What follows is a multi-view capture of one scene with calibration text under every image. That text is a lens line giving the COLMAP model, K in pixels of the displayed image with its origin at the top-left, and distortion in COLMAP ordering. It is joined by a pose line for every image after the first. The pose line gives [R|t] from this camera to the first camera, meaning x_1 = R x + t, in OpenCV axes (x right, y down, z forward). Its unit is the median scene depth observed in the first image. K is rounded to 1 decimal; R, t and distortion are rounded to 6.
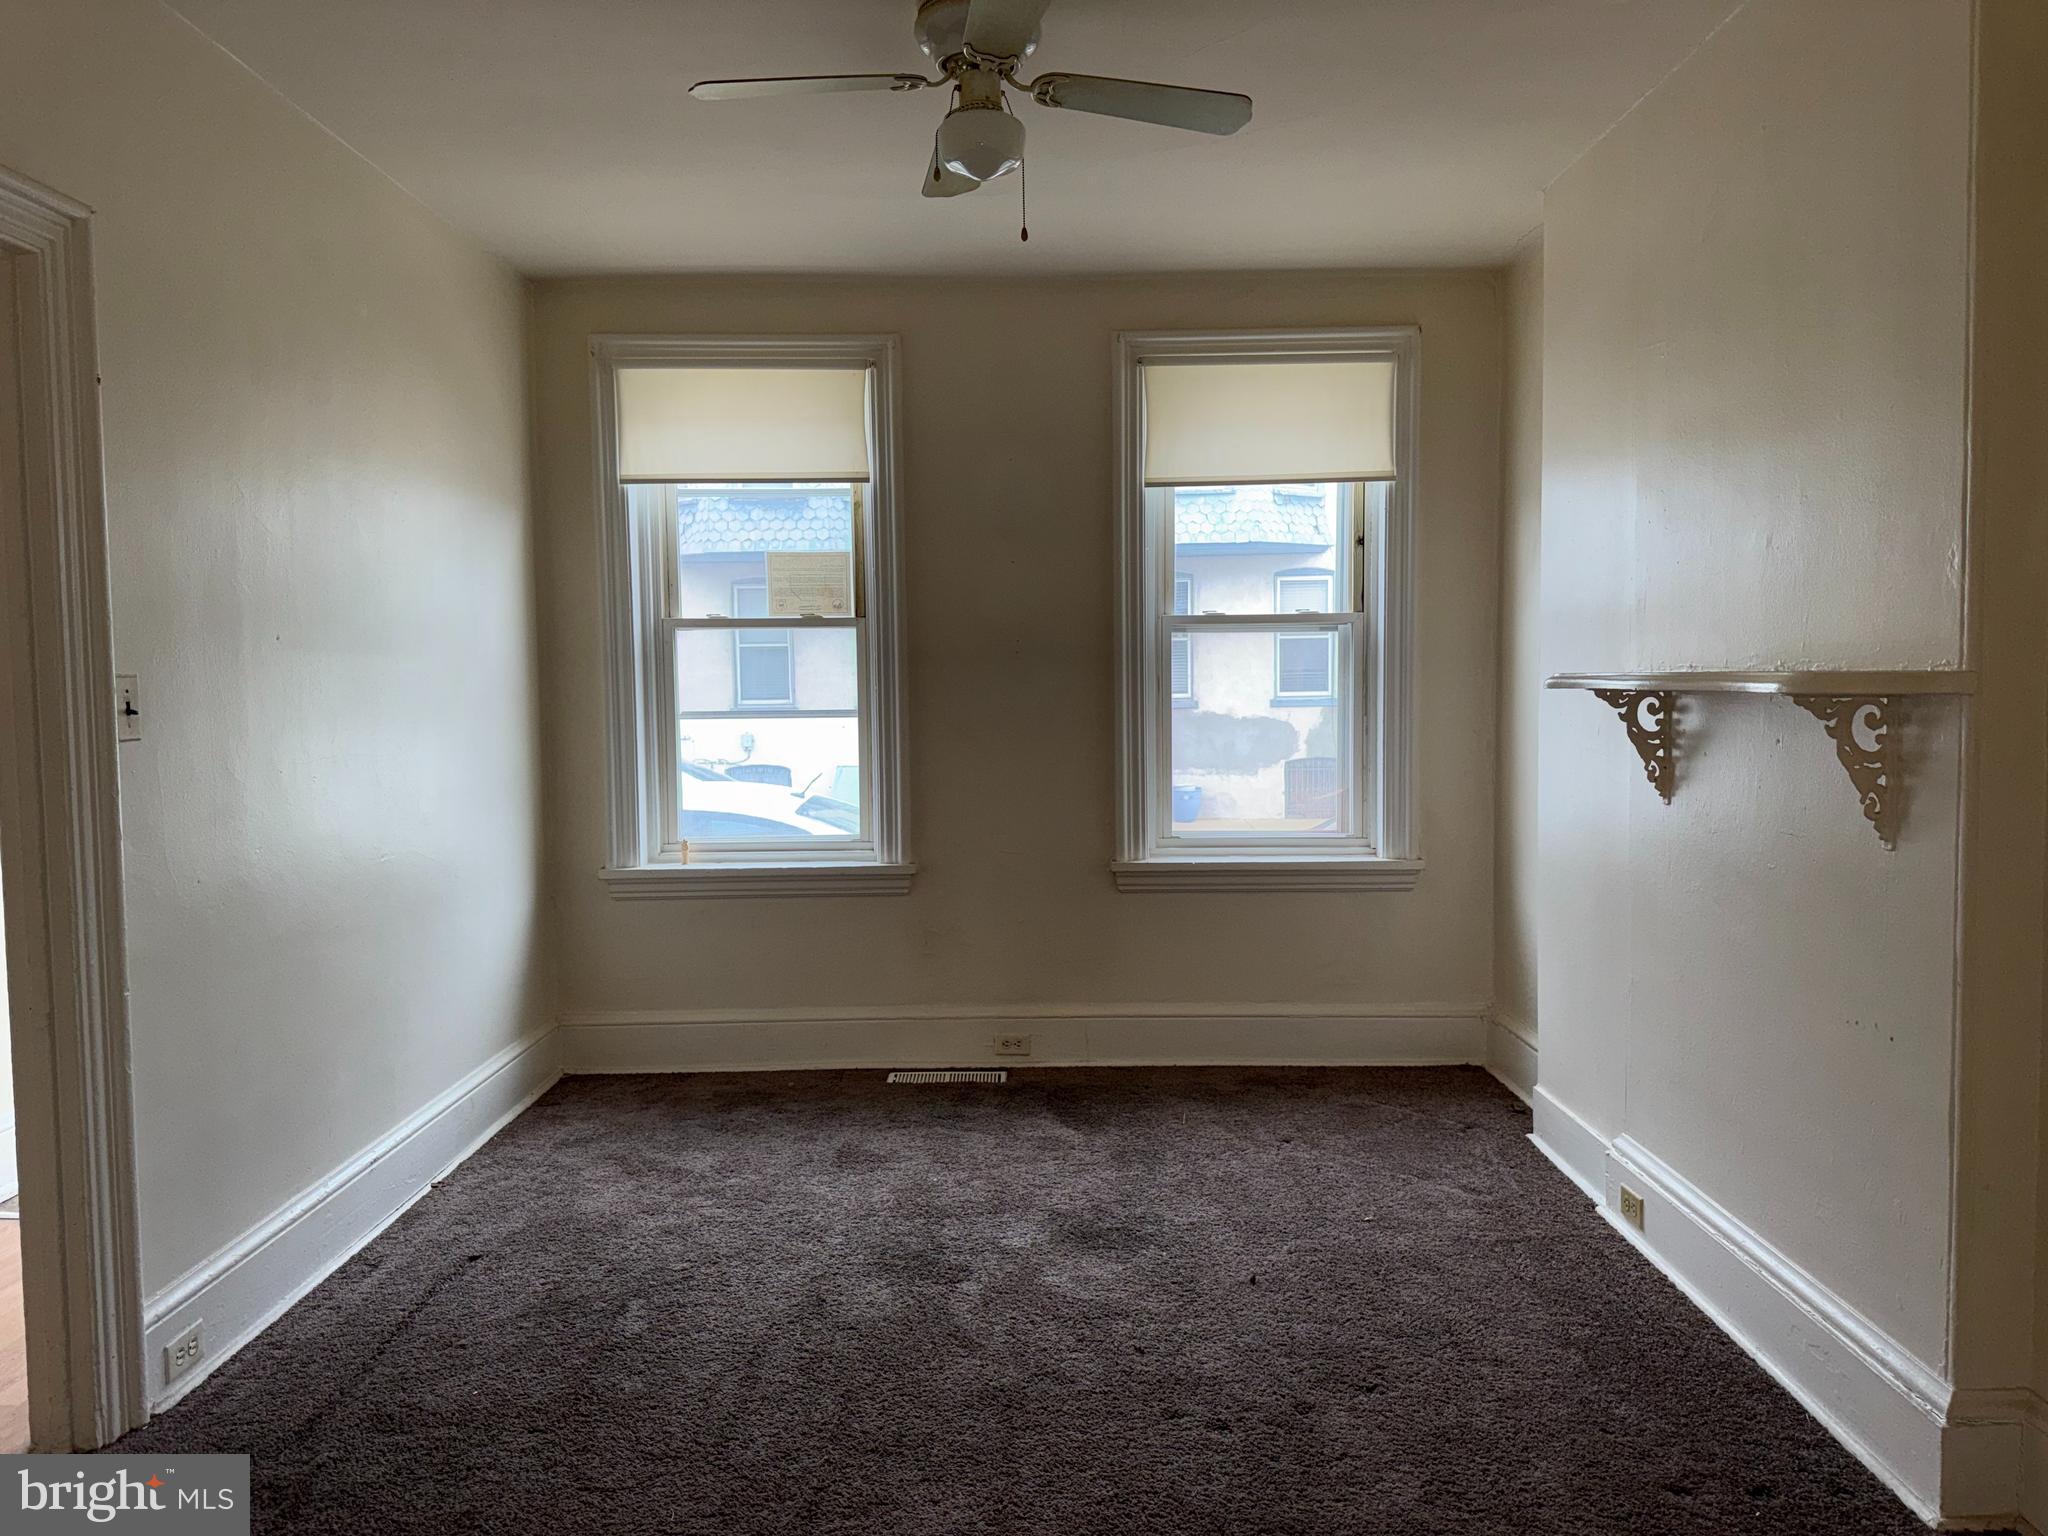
lens RADIAL K [[1271.4, 0, 1041.9], [0, 1271.4, 759.9], [0, 0, 1]] dist [-0.001259, -0.000846]
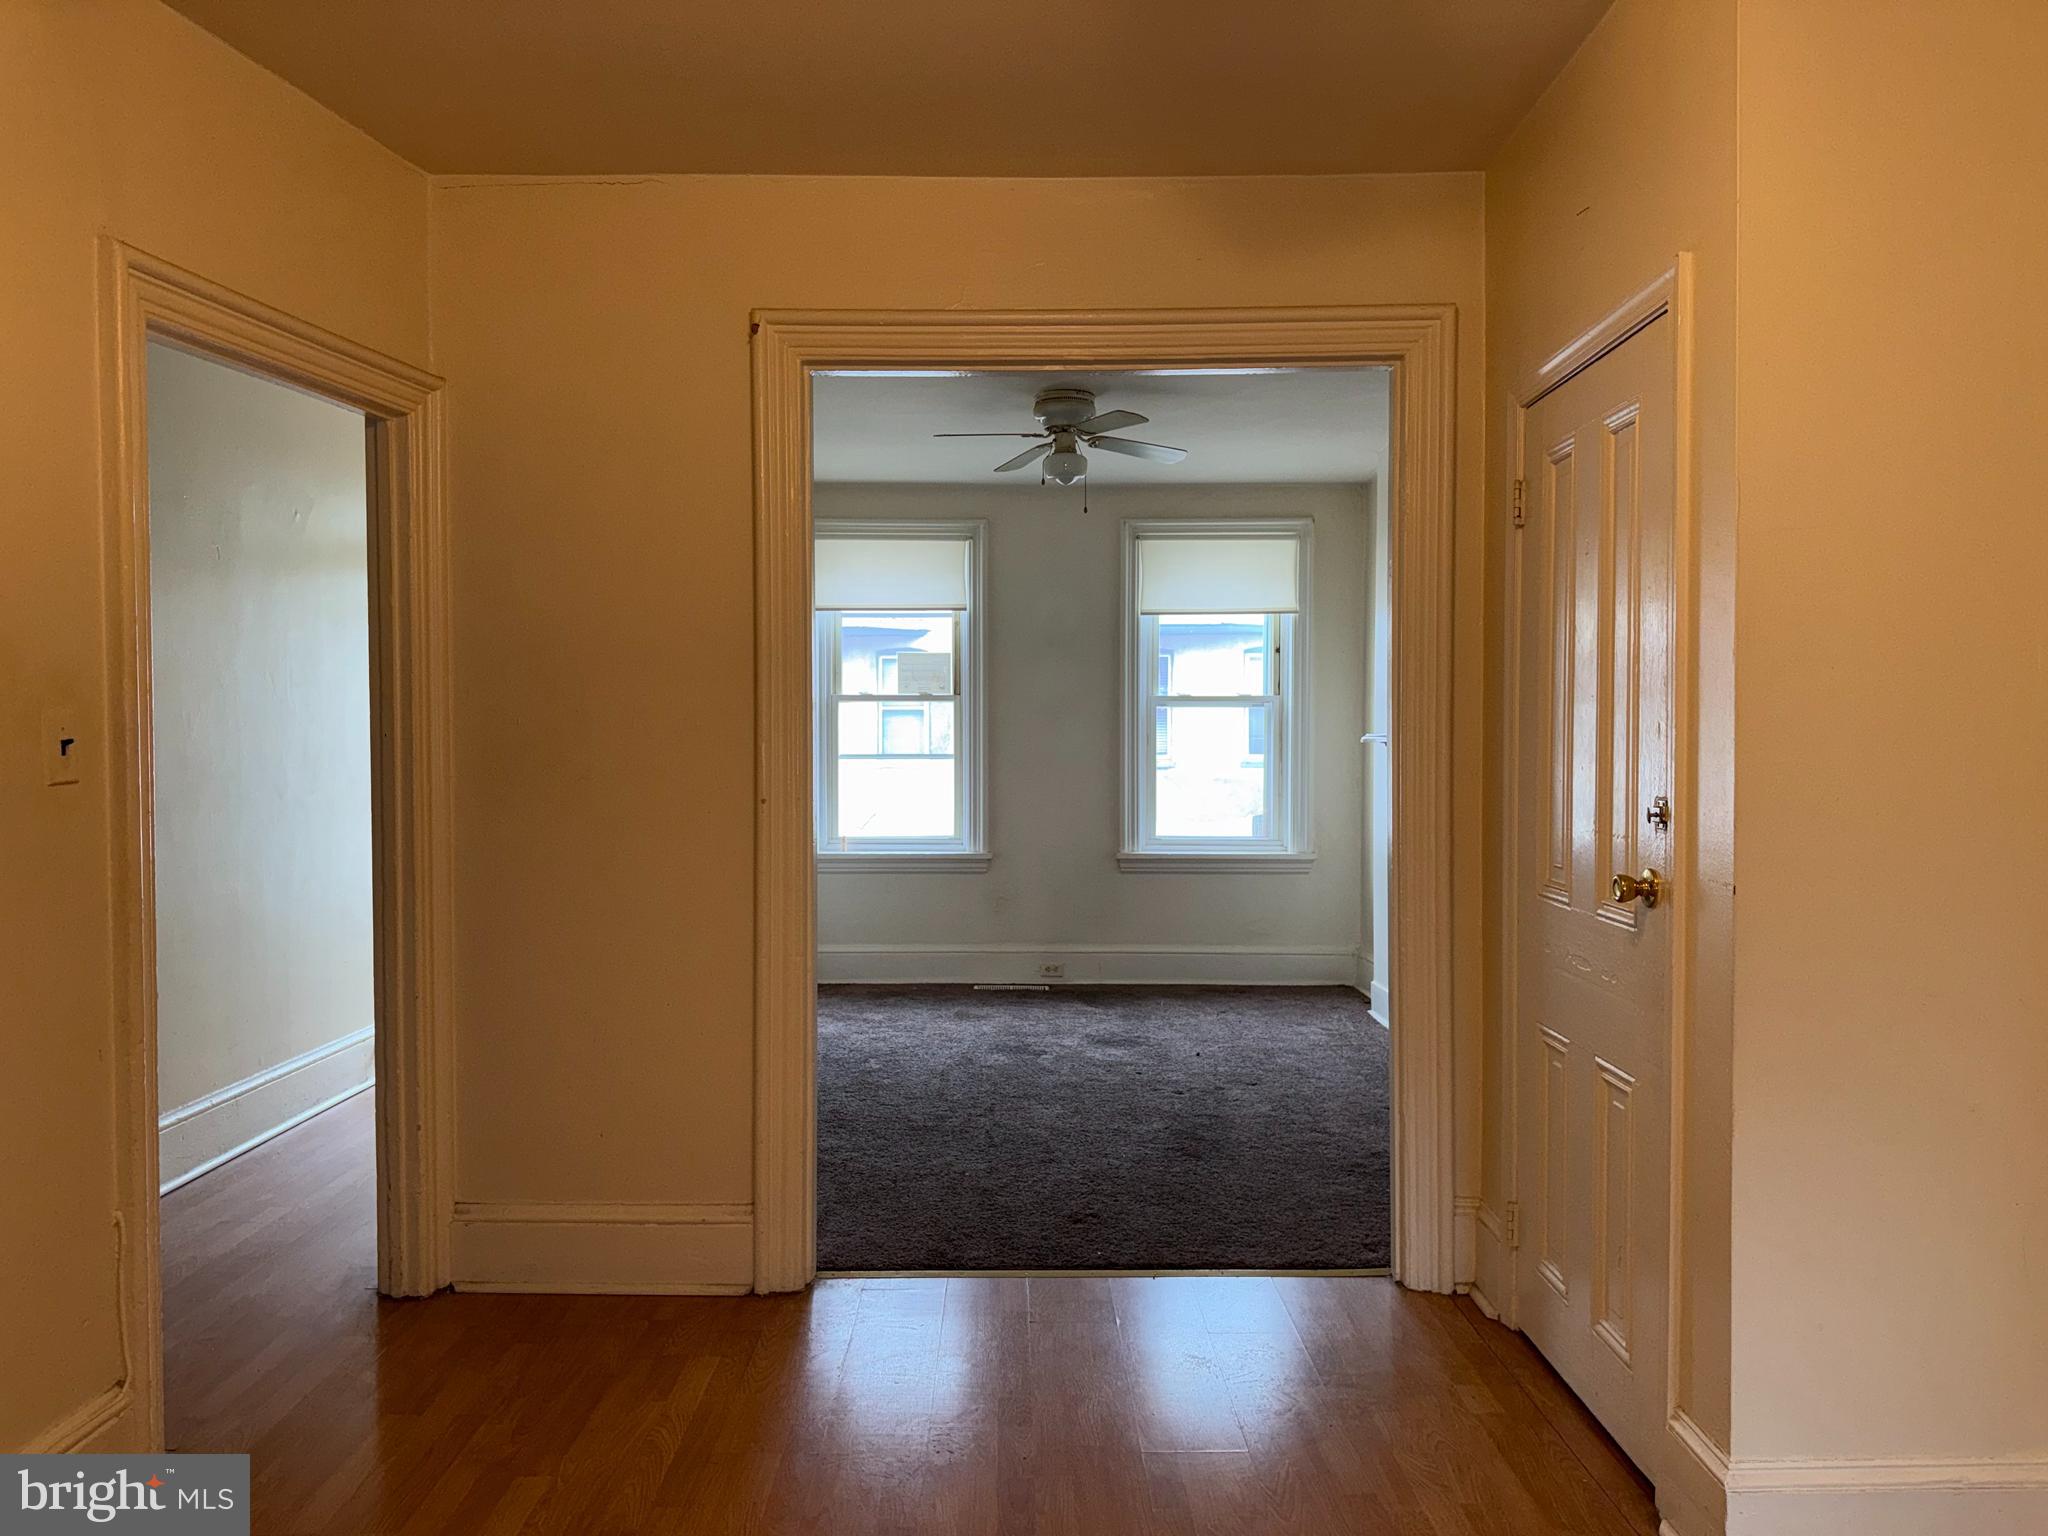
lens RADIAL K [[1271.4, 0, 1006.8], [0, 1271.4, 775.2], [0, 0, 1]] dist [-0.001259, -0.000846]
pose [[0.999846, 0.012629, -0.012158, -0.064211], [-0.013087, 0.999177, -0.038397, 0.047278], [0.011663, 0.038550, 0.999189, -0.580356]]
